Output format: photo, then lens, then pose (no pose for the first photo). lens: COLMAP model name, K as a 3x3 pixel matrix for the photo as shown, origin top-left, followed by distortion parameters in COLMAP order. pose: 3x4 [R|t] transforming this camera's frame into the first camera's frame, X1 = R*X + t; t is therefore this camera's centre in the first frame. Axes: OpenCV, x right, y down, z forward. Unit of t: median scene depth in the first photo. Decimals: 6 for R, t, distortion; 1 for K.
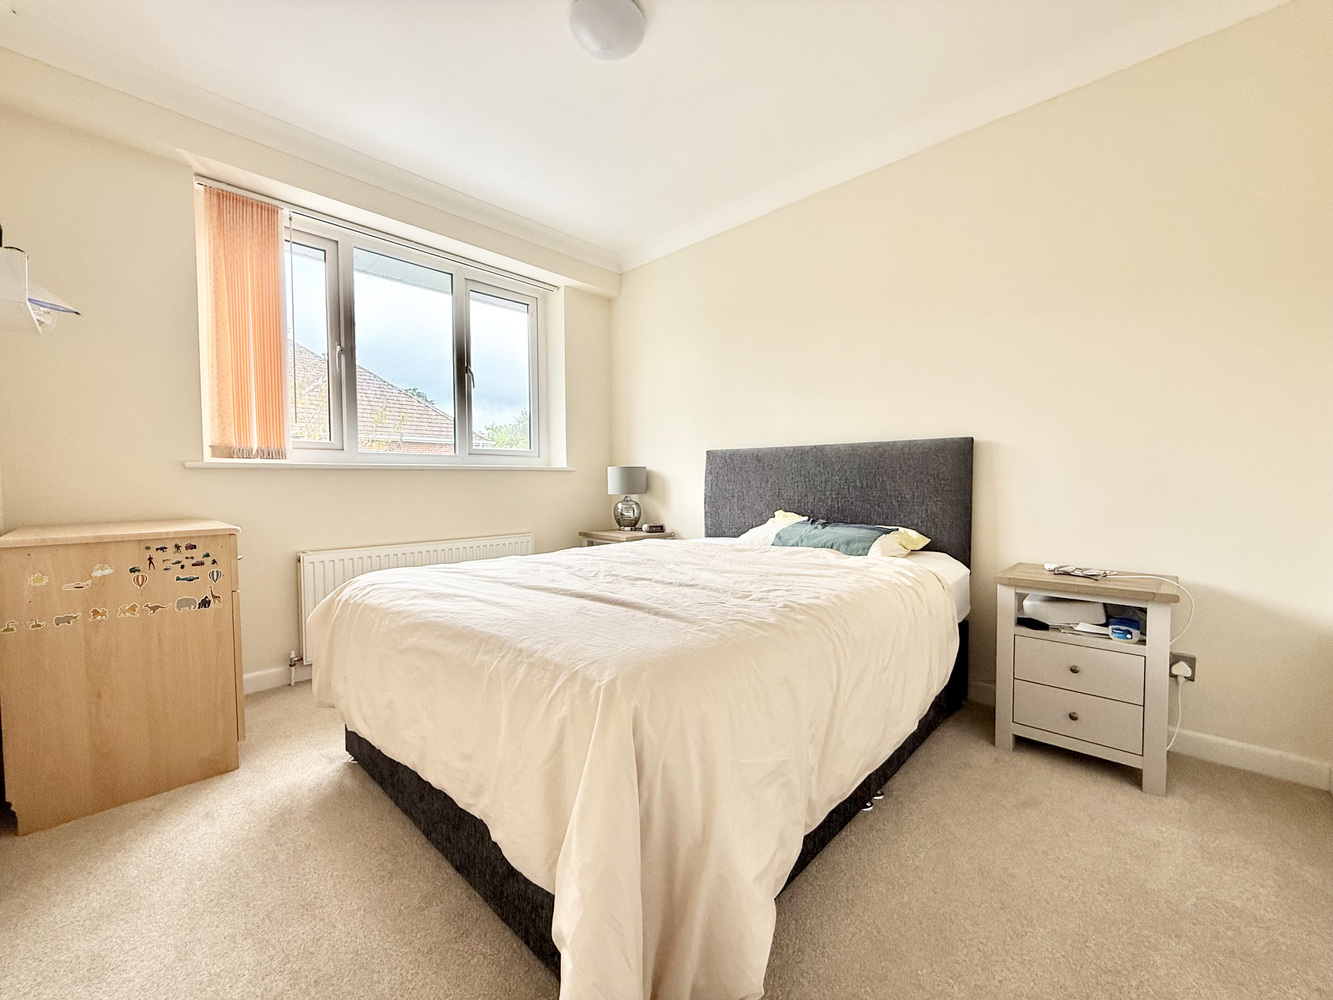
lens RADIAL K [[531.3, 0, 676.6], [0, 531.3, 504.7], [0, 0, 1]] dist [0.001346, 0.000277]
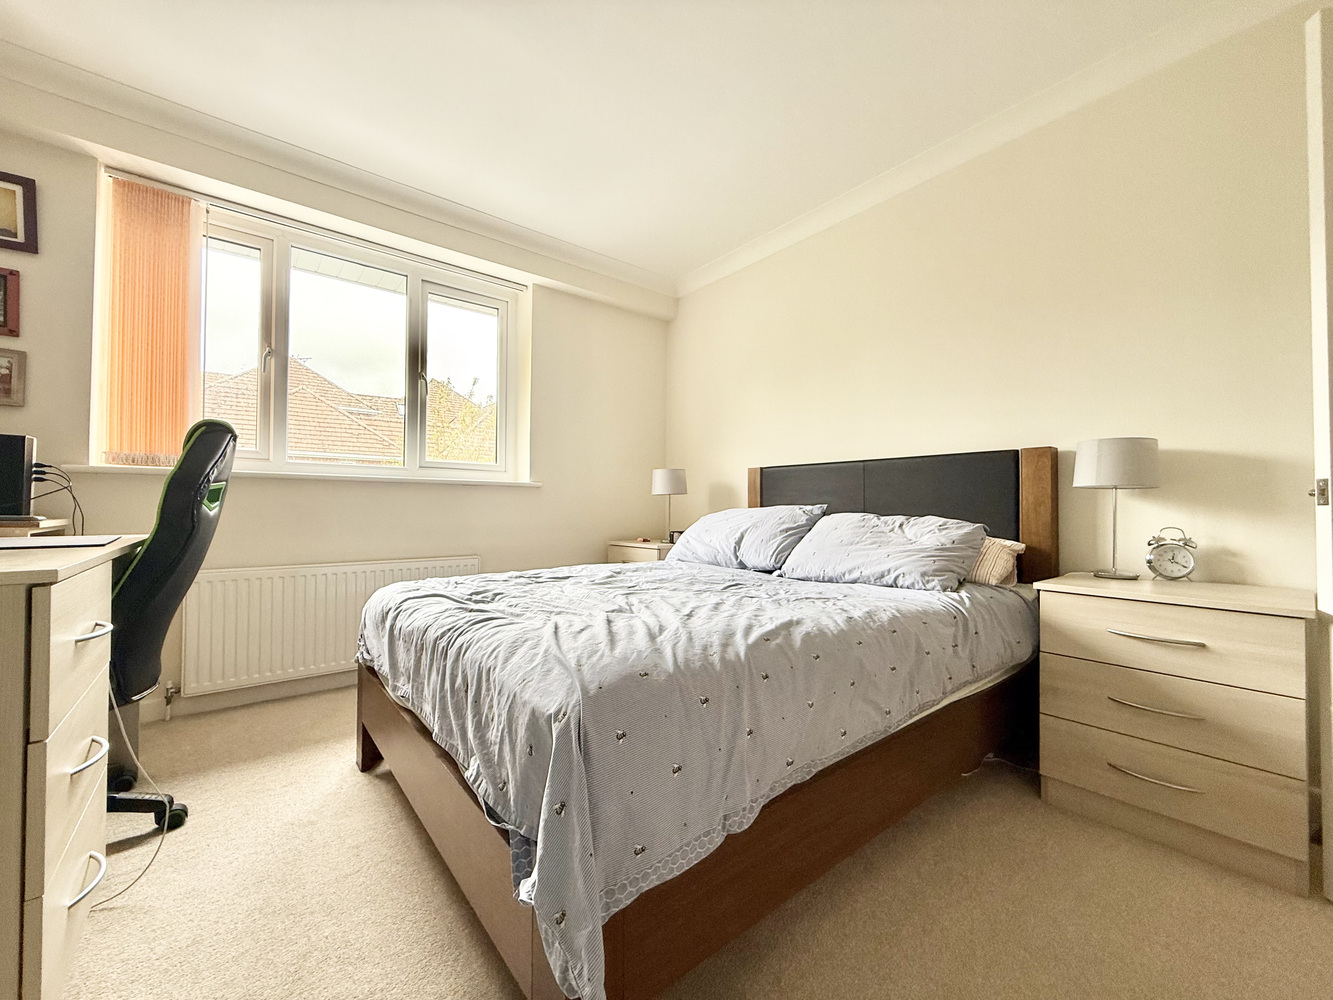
lens RADIAL K [[531.3, 0, 653.0], [0, 531.3, 498.9], [0, 0, 1]] dist [0.001346, 0.000277]
pose [[0.988921, 0.018525, -0.147282, 0.198484], [-0.025860, 0.998510, -0.048047, -0.008097], [0.146172, 0.051324, 0.987927, 0.219048]]
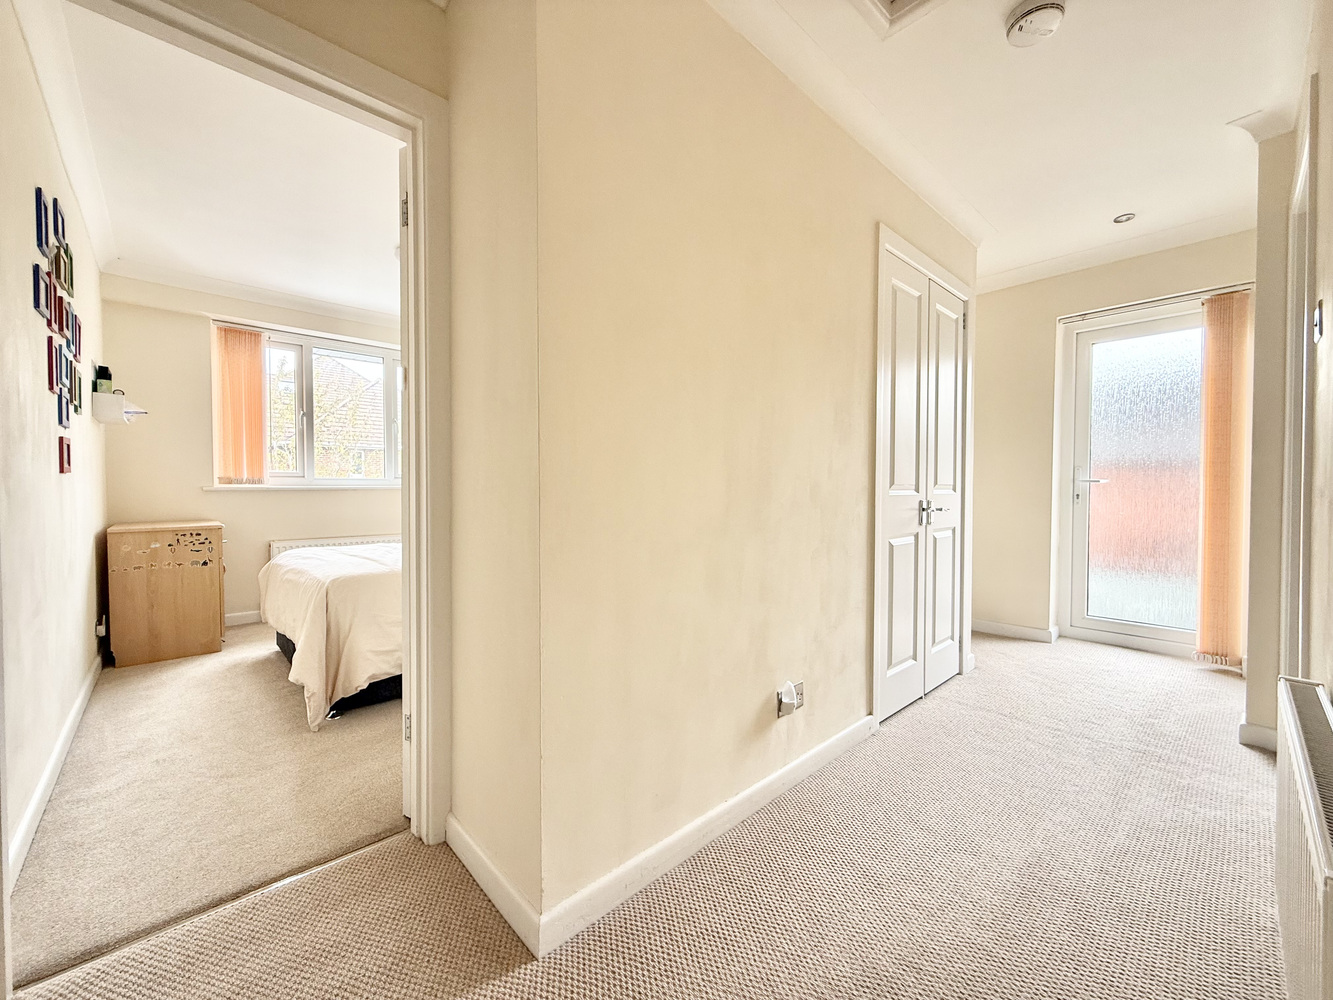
lens RADIAL K [[531.3, 0, 673.3], [0, 531.3, 504.8], [0, 0, 1]] dist [0.001346, 0.000277]
pose [[0.997877, 0.005362, -0.064910, 0.654295], [-0.006115, 0.999916, -0.011399, -0.012021], [0.064843, 0.011772, 0.997826, -0.574259]]
